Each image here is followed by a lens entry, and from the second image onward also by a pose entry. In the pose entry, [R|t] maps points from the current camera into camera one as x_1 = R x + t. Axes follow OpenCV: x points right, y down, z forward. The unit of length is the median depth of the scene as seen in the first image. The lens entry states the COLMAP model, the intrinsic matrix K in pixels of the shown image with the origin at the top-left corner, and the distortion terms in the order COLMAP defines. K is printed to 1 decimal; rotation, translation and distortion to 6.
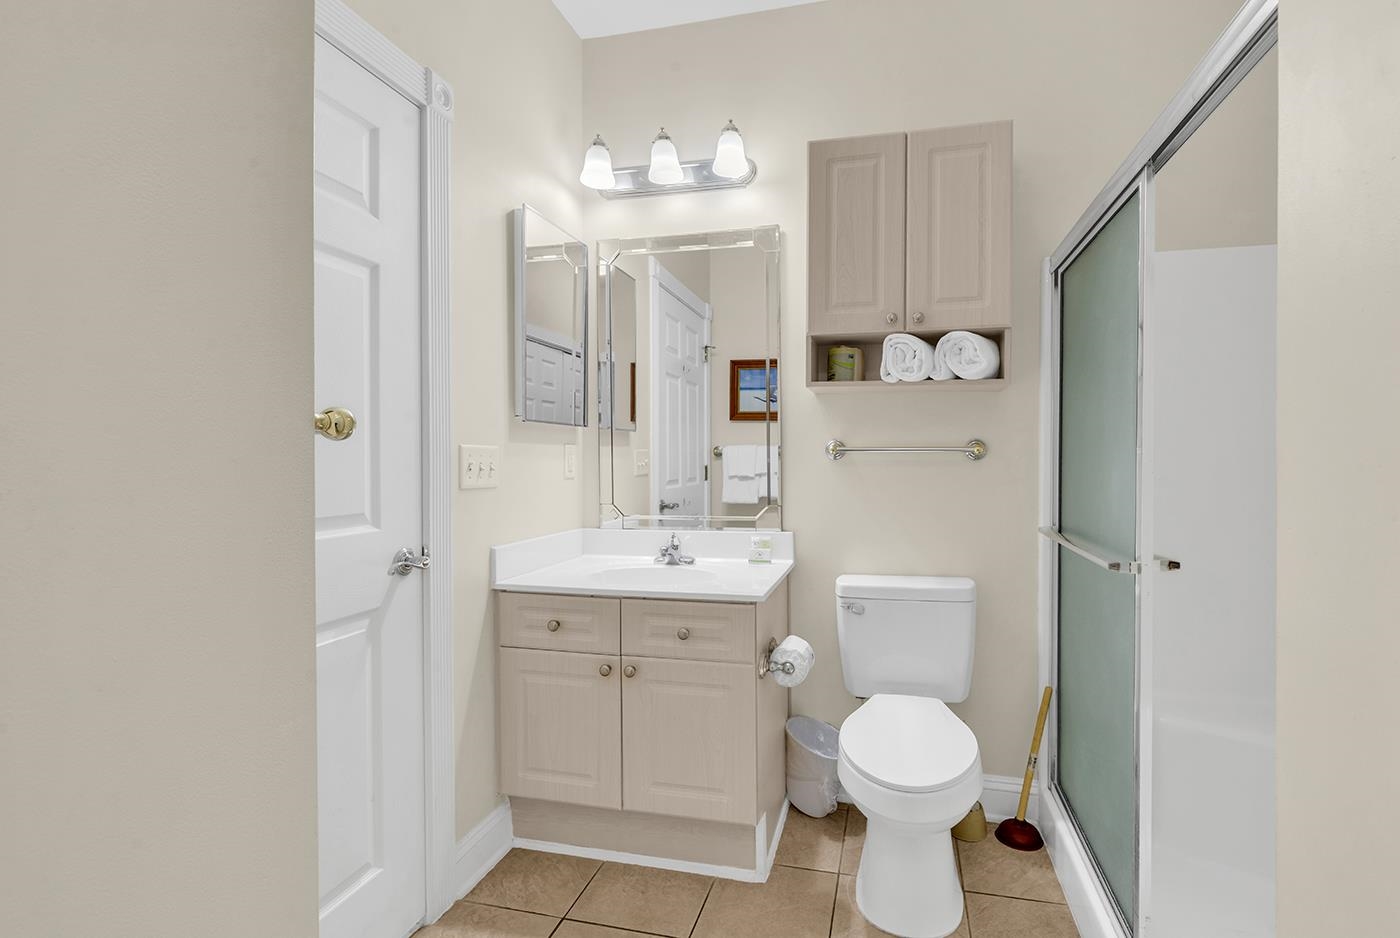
lens RADIAL K [[651.6, 0, 719.8], [0, 651.6, 459.4], [0, 0, 1]] dist [-0.001508, -0.000996]
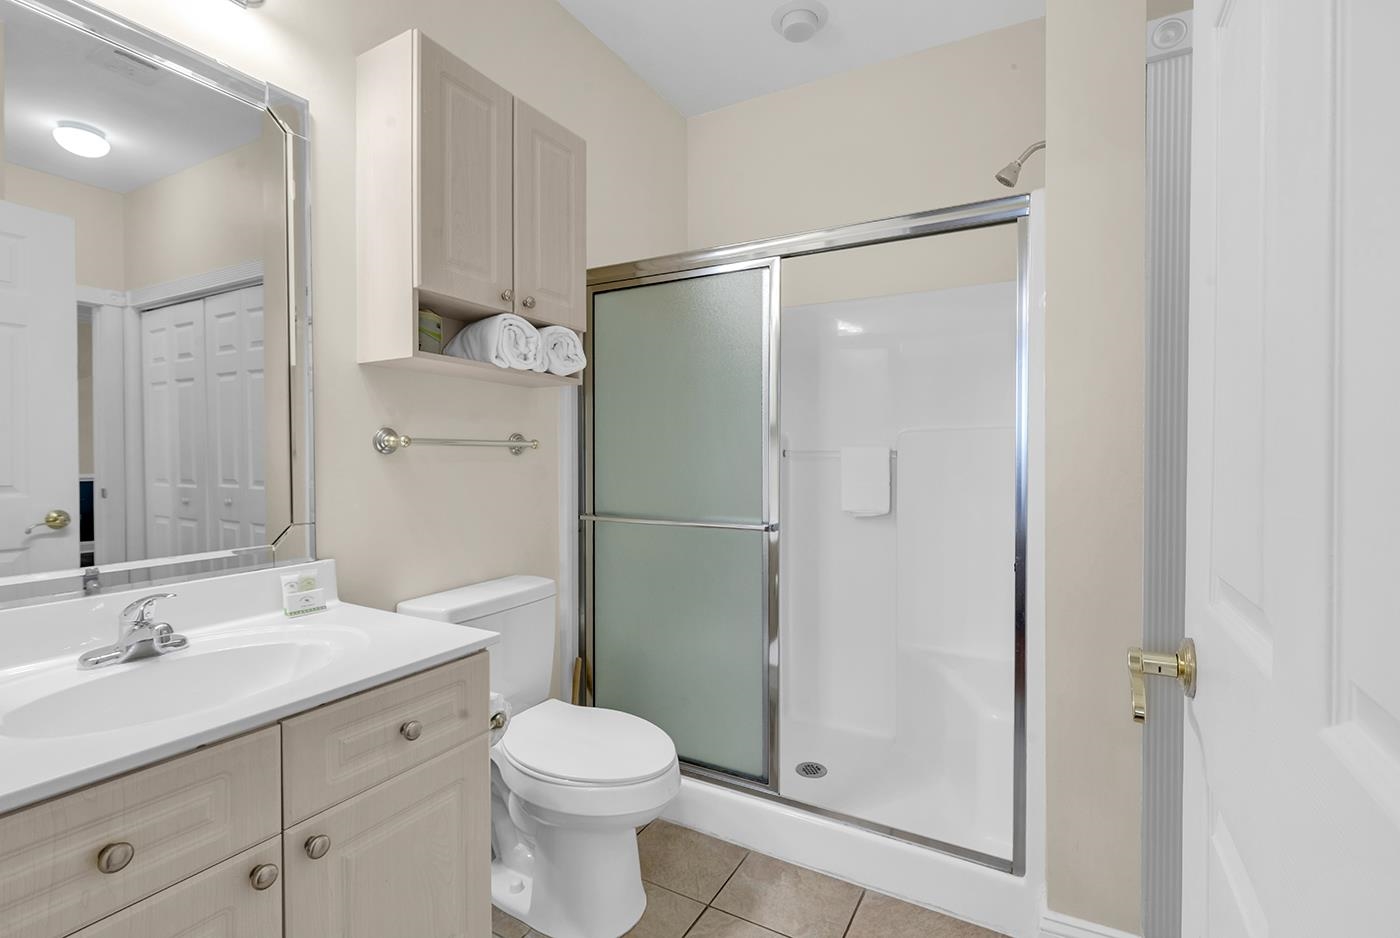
lens RADIAL K [[651.6, 0, 719.8], [0, 651.6, 459.4], [0, 0, 1]] dist [-0.001508, -0.000996]
pose [[0.233000, -0.006702, 0.972454, -0.532138], [0.001327, 0.999978, 0.006574, 0.002131], [-0.972476, -0.000241, 0.233004, 0.503773]]
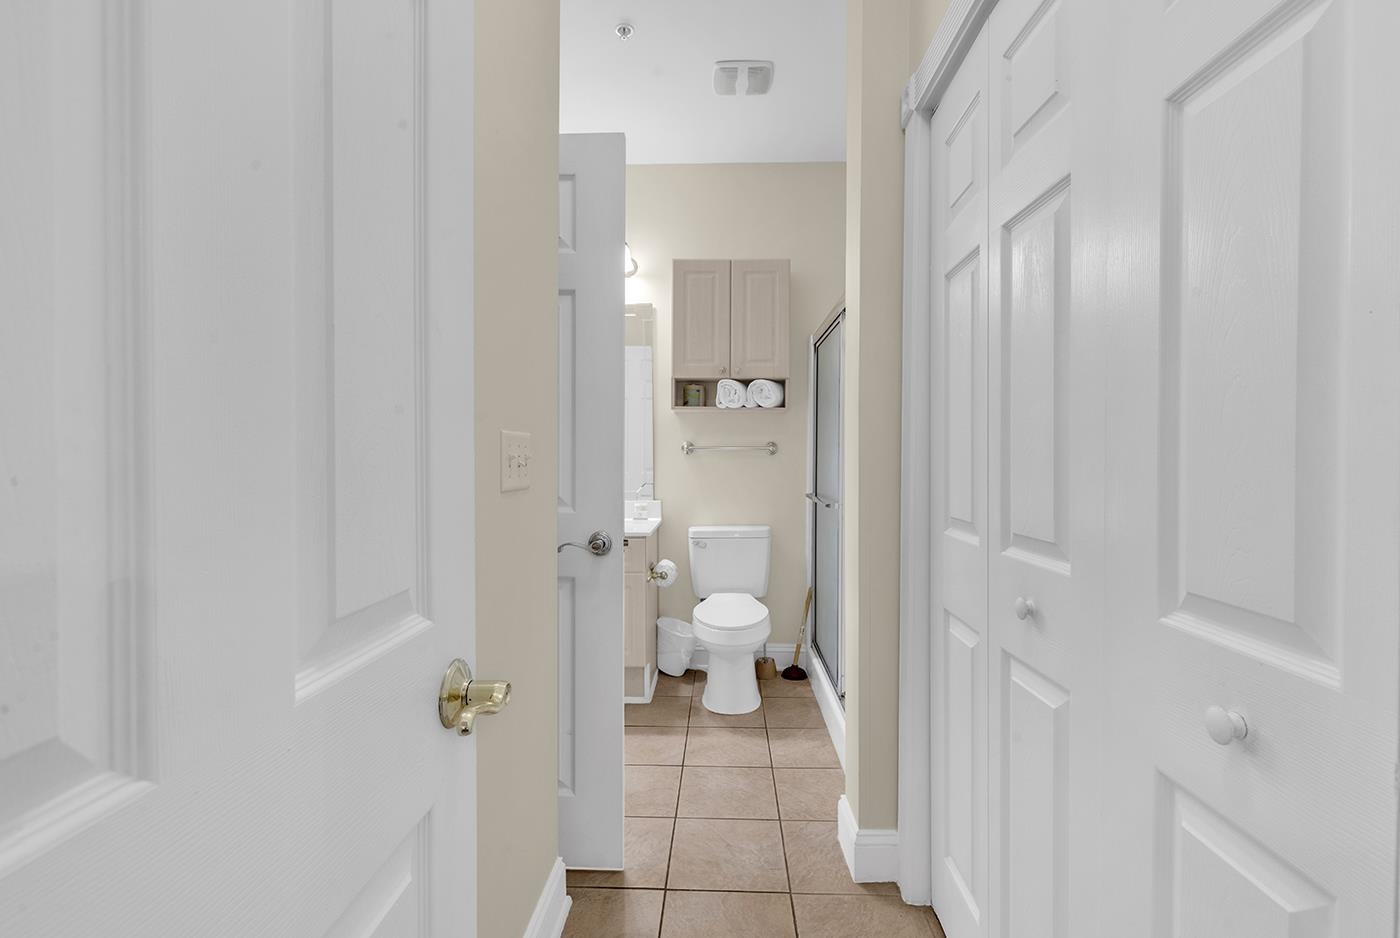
lens RADIAL K [[637.9, 0, 676.5], [0, 637.9, 461.5], [0, 0, 1]] dist [0.000826, -0.000182]
pose [[0.982127, 0.000047, 0.188219, -0.160664], [-0.001201, 0.999981, 0.006016, 0.009468], [-0.188215, -0.006135, 0.982109, -0.589466]]
